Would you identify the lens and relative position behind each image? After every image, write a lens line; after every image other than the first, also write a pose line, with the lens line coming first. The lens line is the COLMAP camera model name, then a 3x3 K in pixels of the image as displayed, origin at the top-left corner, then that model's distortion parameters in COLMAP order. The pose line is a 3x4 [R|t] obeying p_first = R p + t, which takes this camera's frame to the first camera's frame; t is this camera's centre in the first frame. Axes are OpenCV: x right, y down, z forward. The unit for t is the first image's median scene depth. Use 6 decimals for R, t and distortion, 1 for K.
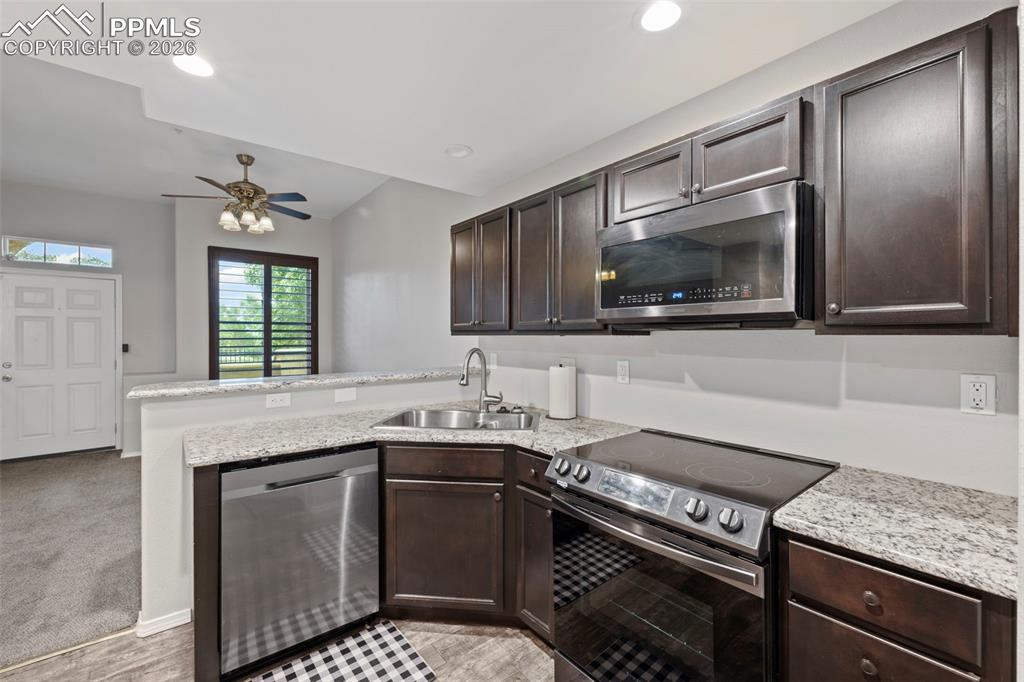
lens RADIAL K [[440.0, 0, 509.2], [0, 440.0, 338.4], [0, 0, 1]] dist [0.005239, -0.000008]
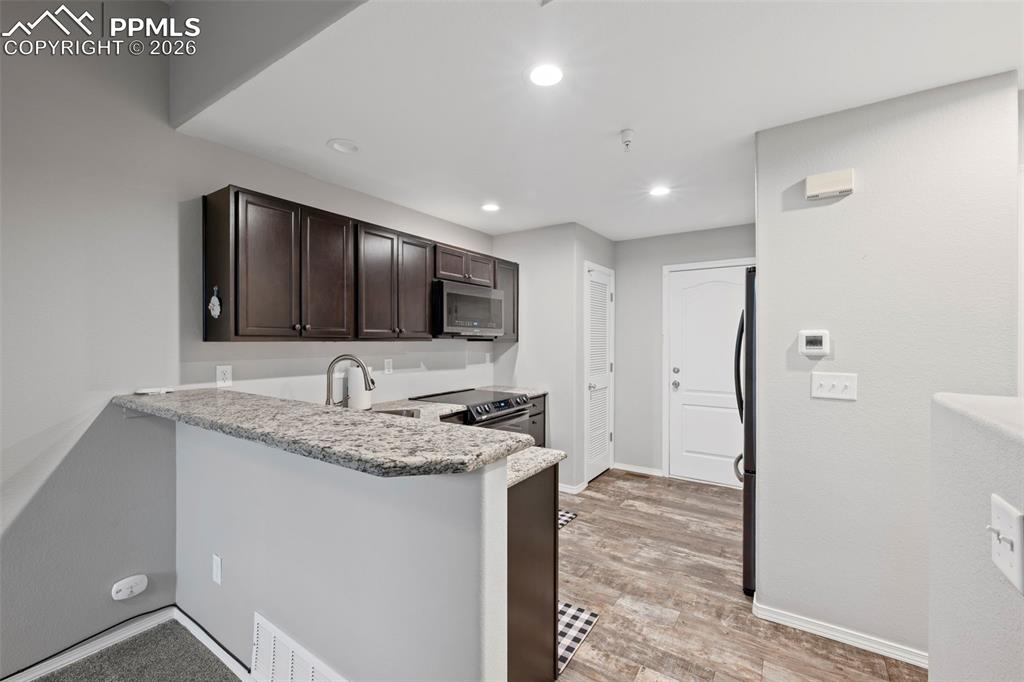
lens RADIAL K [[440.0, 0, 511.0], [0, 440.0, 341.5], [0, 0, 1]] dist [0.005239, -0.000008]
pose [[-0.277077, -0.003608, 0.960841, -1.764198], [0.004033, 0.999980, 0.004917, -0.017612], [-0.960839, 0.005237, -0.277057, 1.399053]]
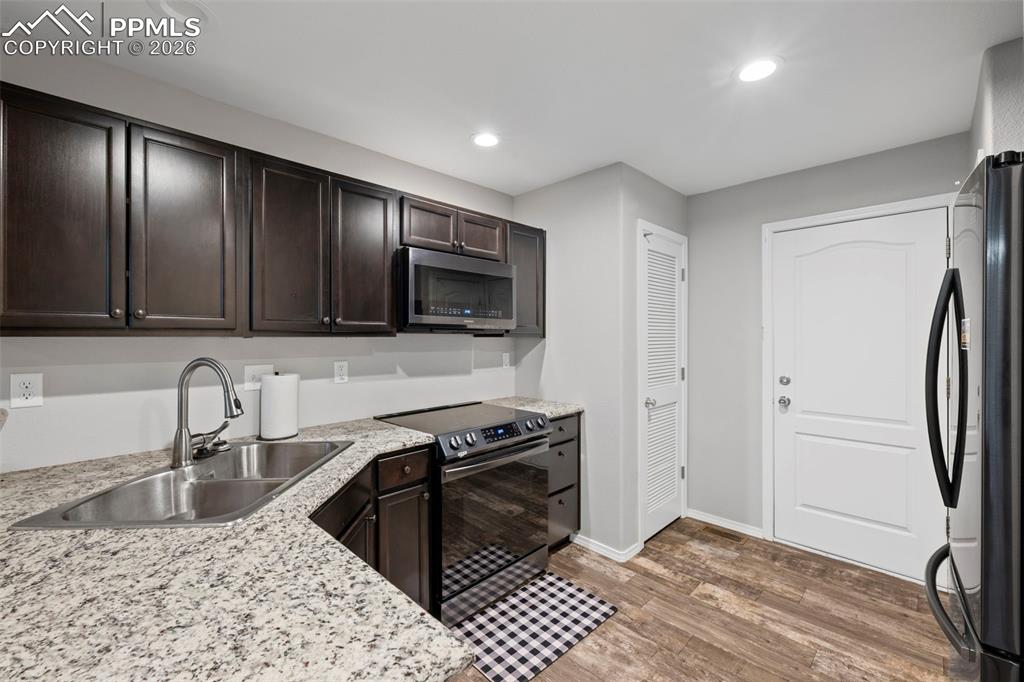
lens RADIAL K [[440.0, 0, 506.6], [0, 440.0, 334.4], [0, 0, 1]] dist [0.005239, -0.000008]
pose [[-0.089509, 0.002779, 0.995982, -1.139037], [0.004053, 0.999989, -0.002426, -0.012826], [-0.995978, 0.003820, -0.089519, 0.967238]]
